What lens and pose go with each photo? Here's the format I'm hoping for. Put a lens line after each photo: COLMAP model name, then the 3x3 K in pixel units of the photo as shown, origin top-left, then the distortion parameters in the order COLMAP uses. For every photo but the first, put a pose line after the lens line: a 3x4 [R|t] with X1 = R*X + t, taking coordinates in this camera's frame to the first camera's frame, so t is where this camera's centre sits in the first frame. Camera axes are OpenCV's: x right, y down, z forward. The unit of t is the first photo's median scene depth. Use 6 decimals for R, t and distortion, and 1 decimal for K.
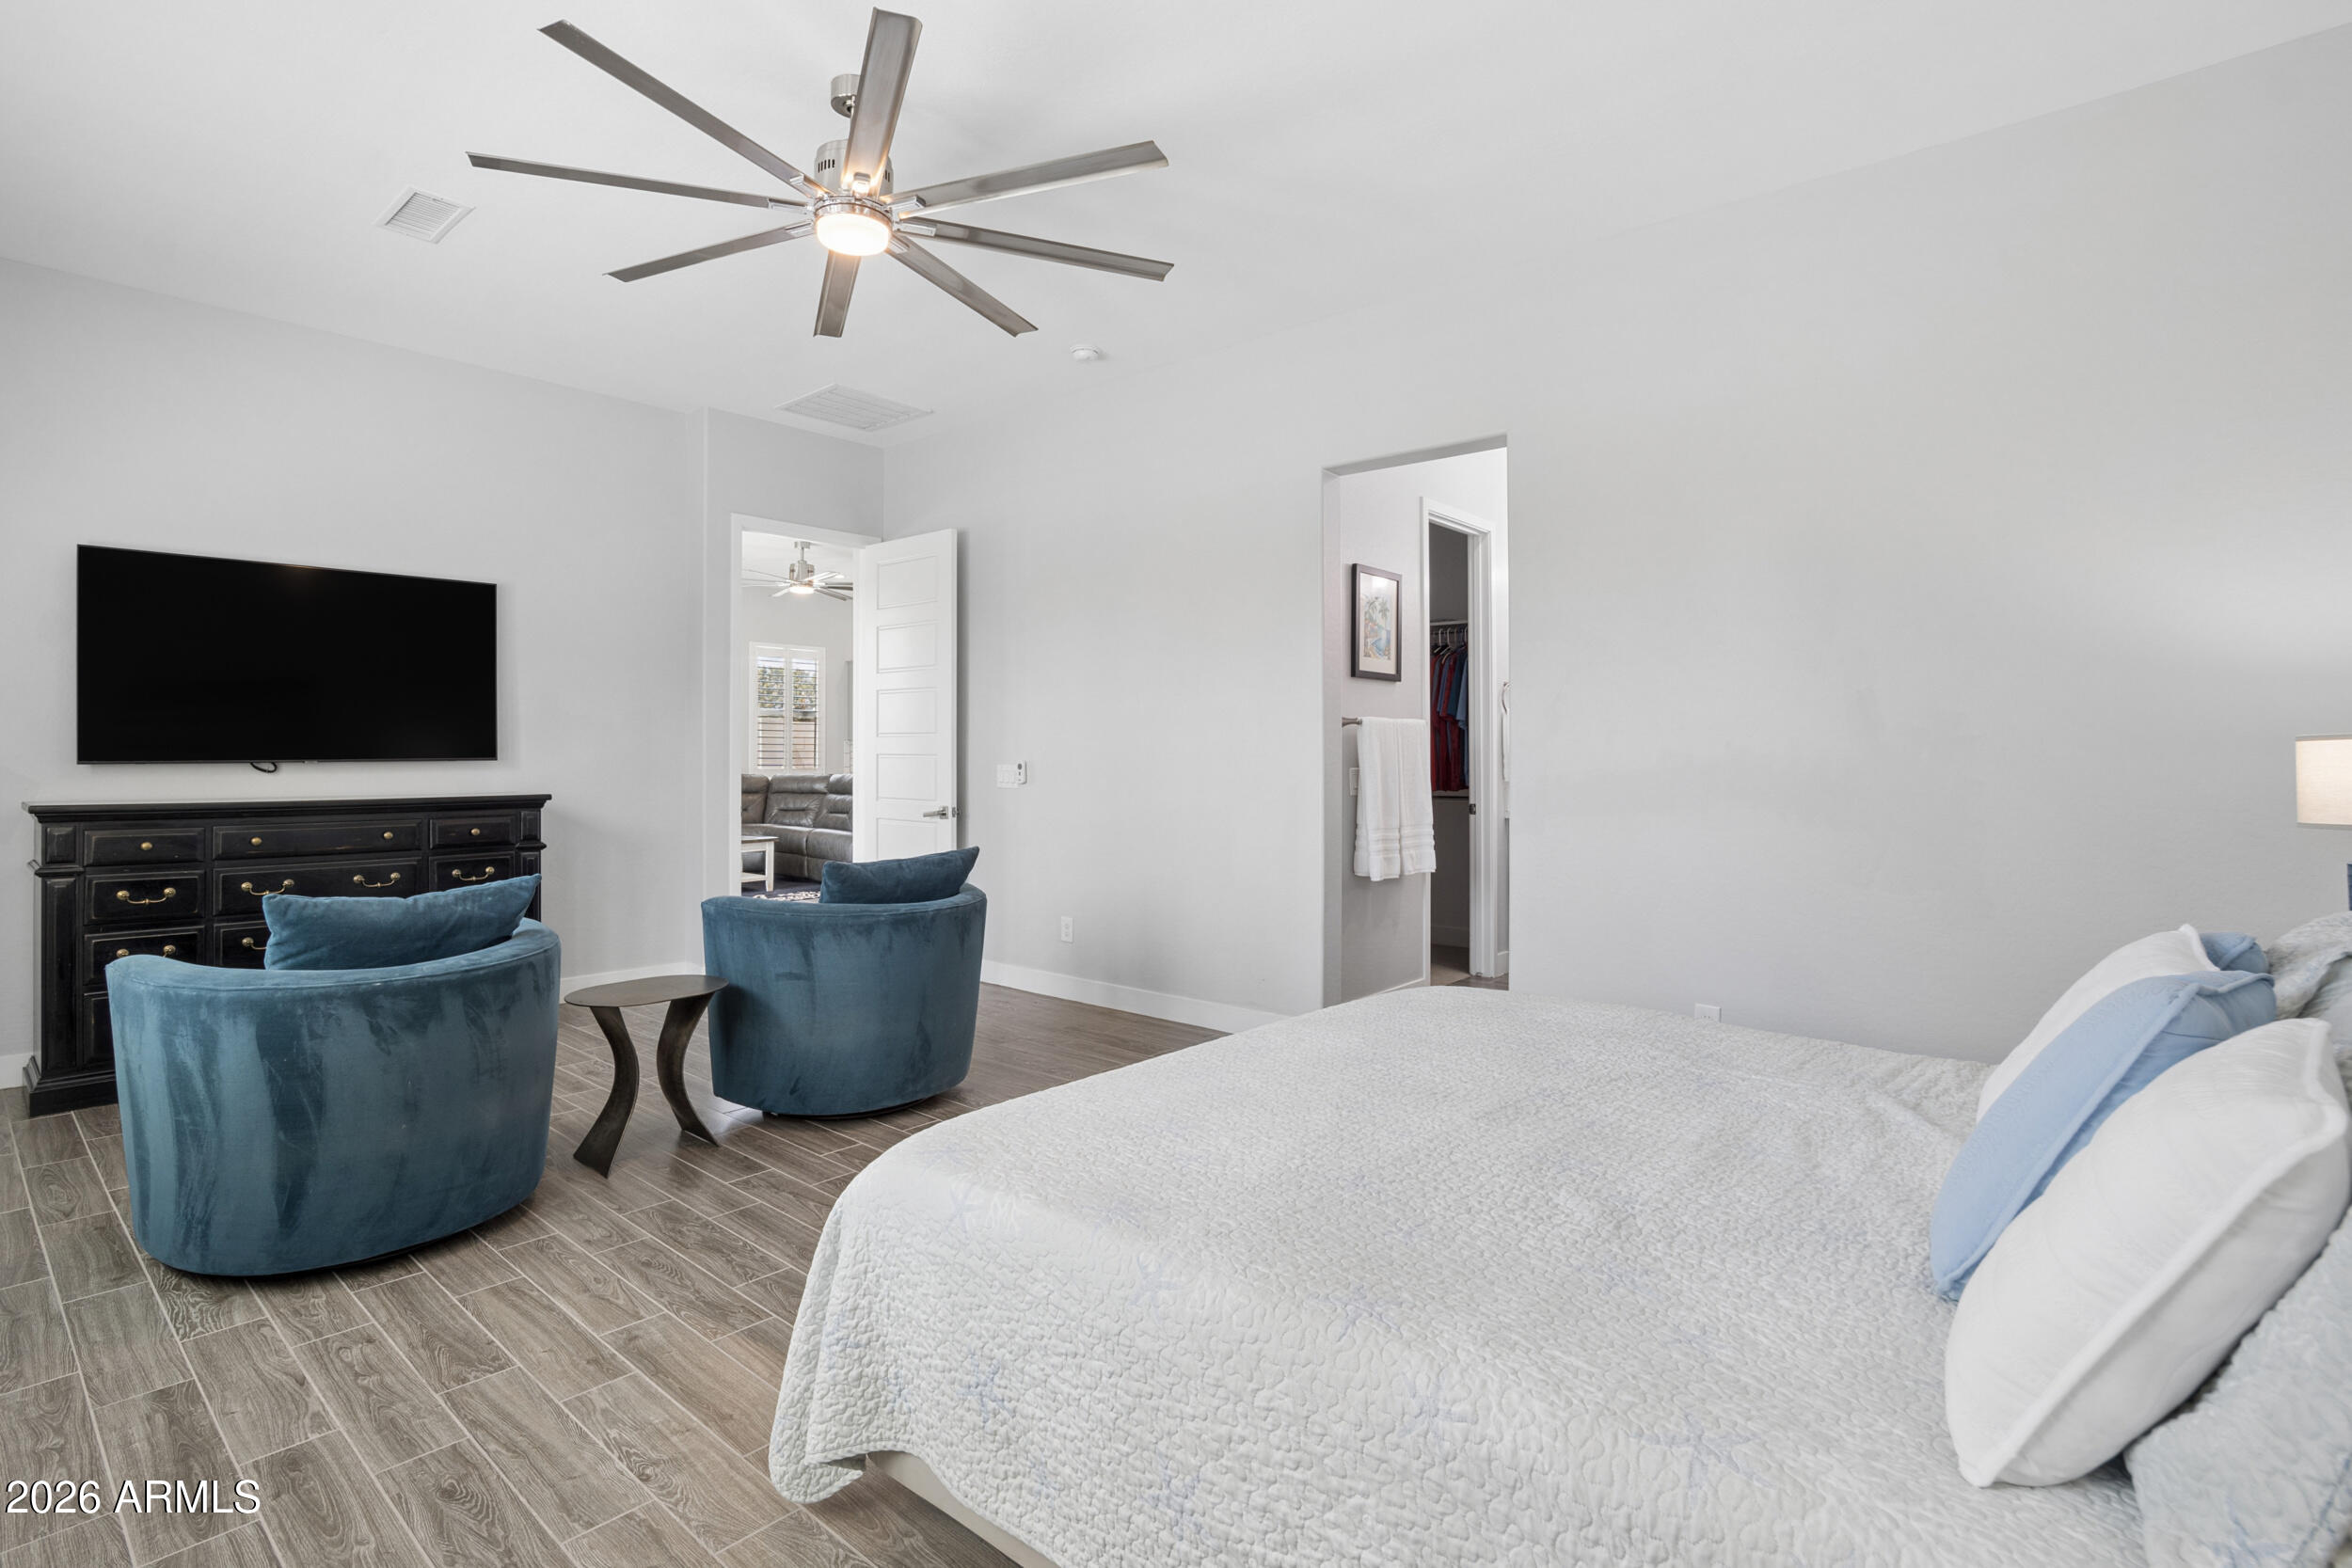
lens RADIAL K [[1109.4, 0, 1162.7], [0, 1109.4, 753.3], [0, 0, 1]] dist [-0.036865, 0.007355]
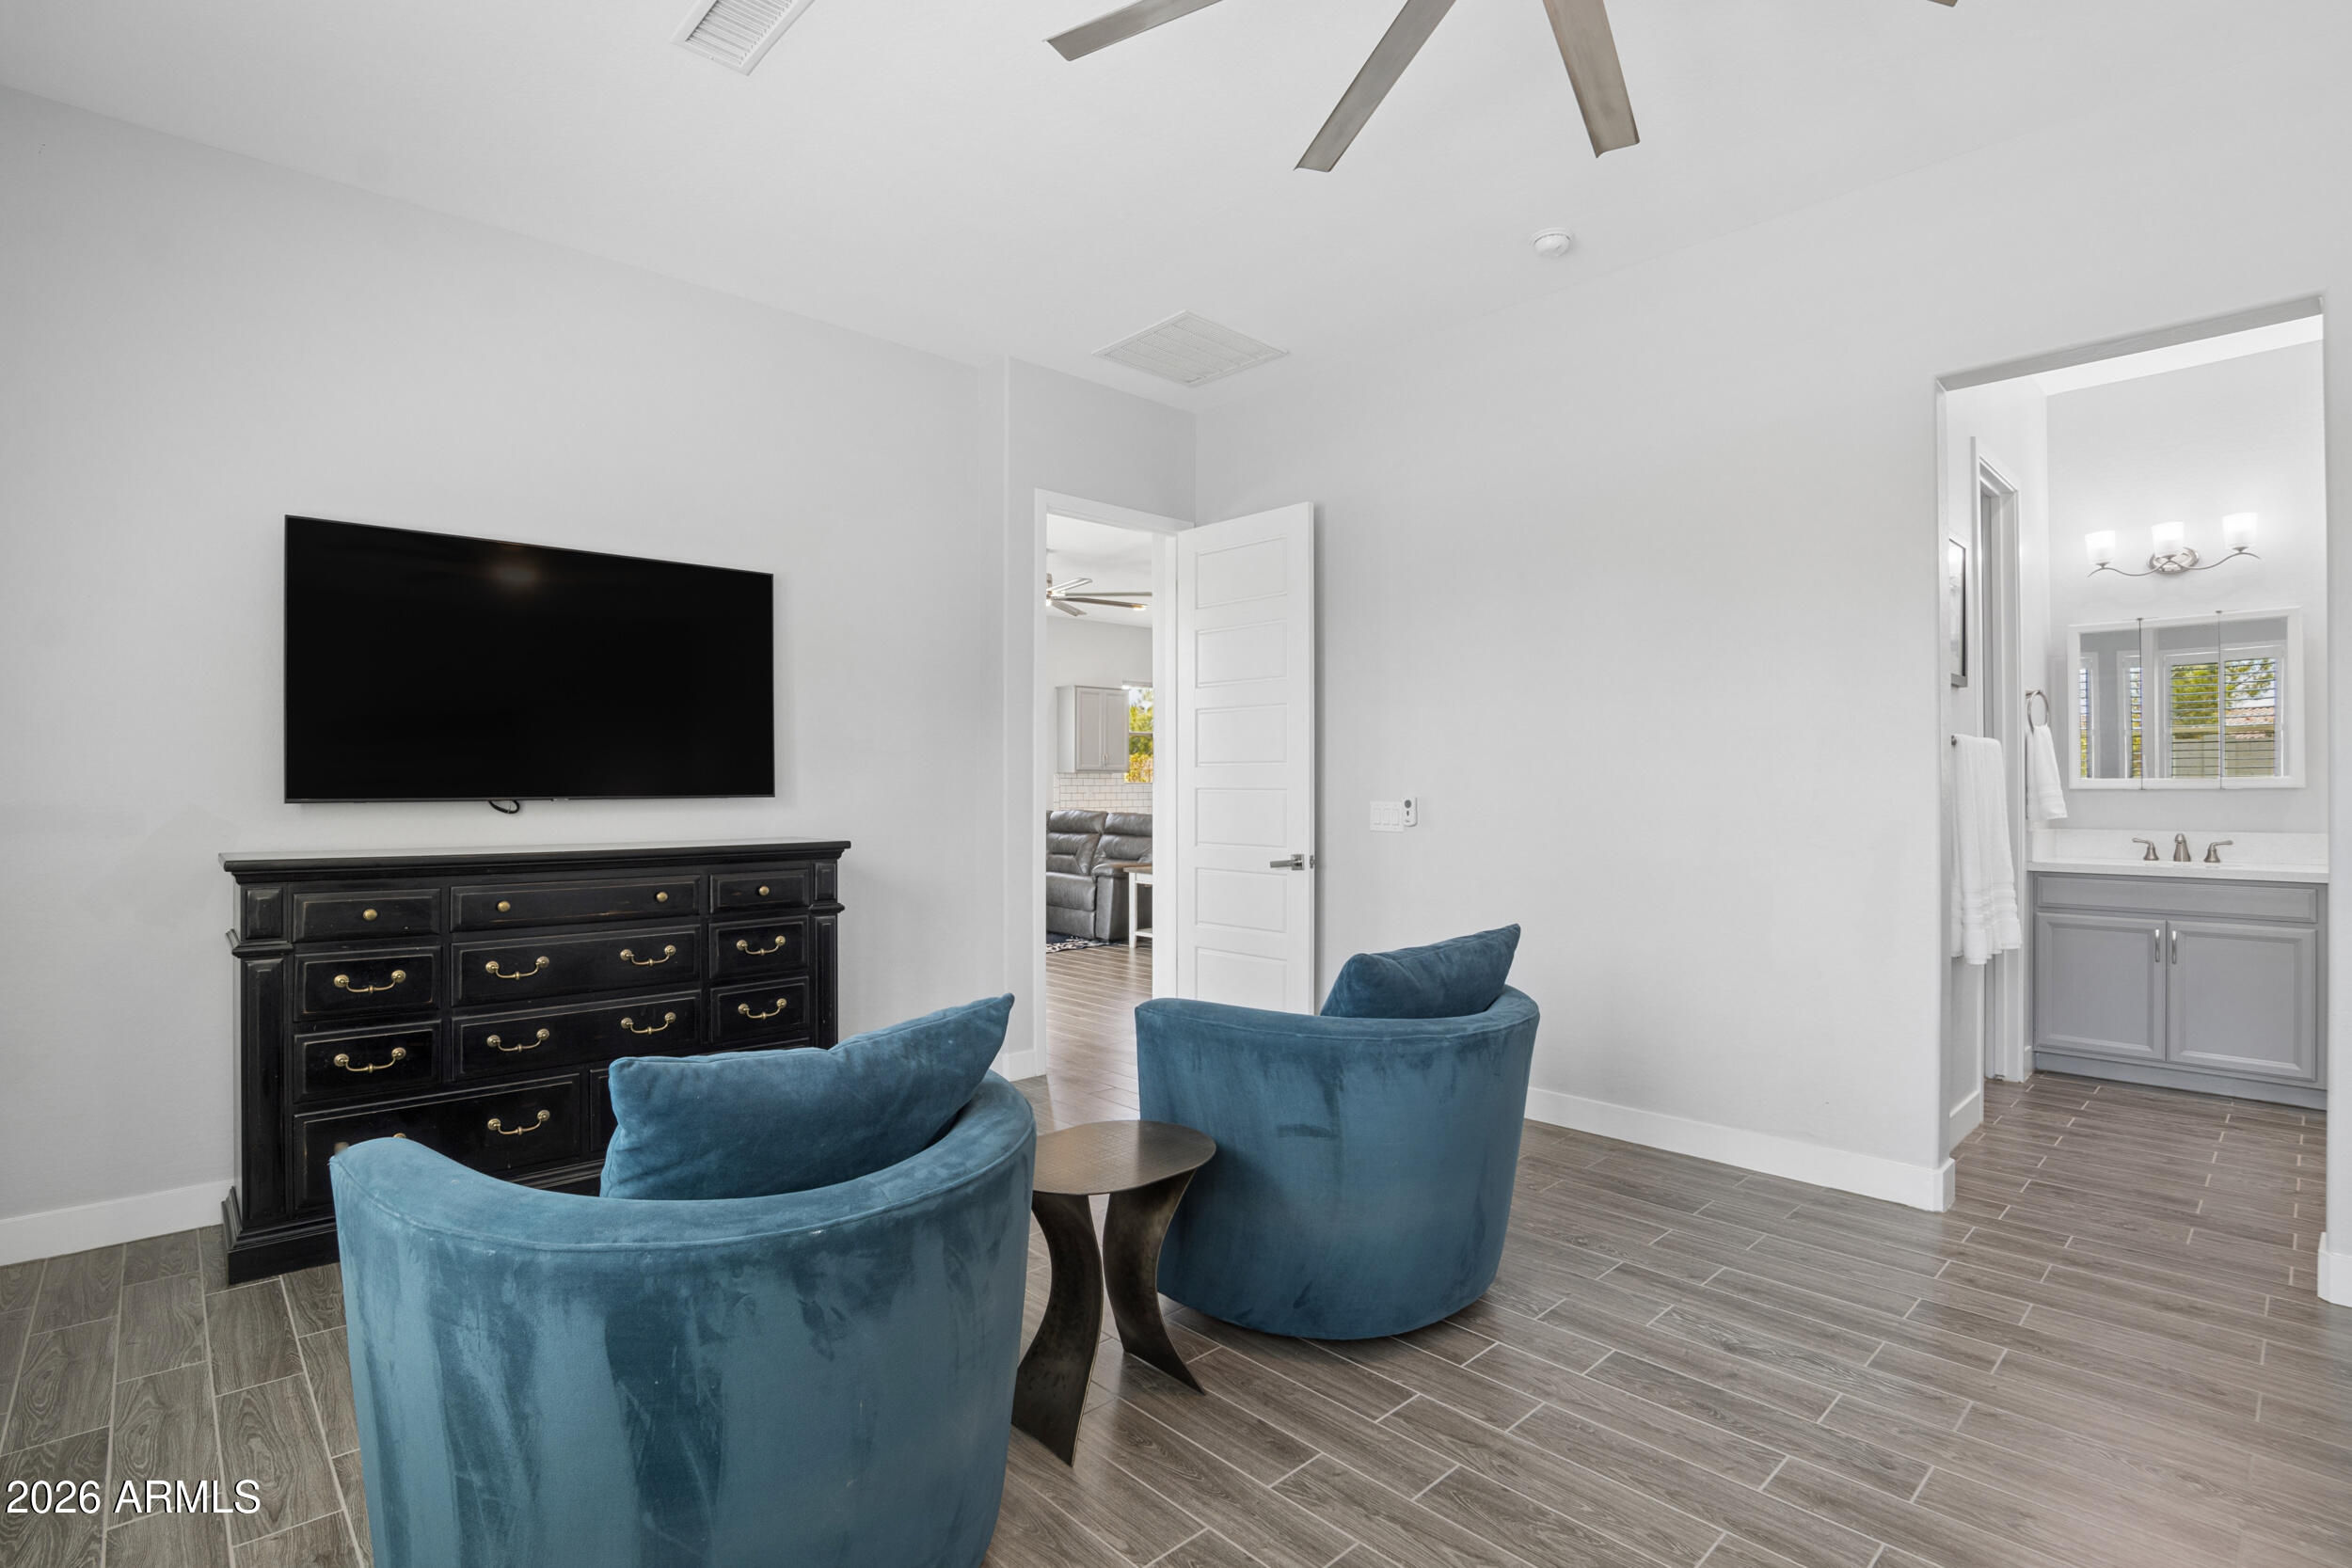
lens RADIAL K [[1109.4, 0, 1167.3], [0, 1109.4, 787.1], [0, 0, 1]] dist [-0.036865, 0.007355]
pose [[0.994098, -0.002587, -0.108457, -0.327823], [0.002579, 0.999997, -0.000217, 0.000079], [0.108458, -0.000064, 0.994101, 0.327150]]
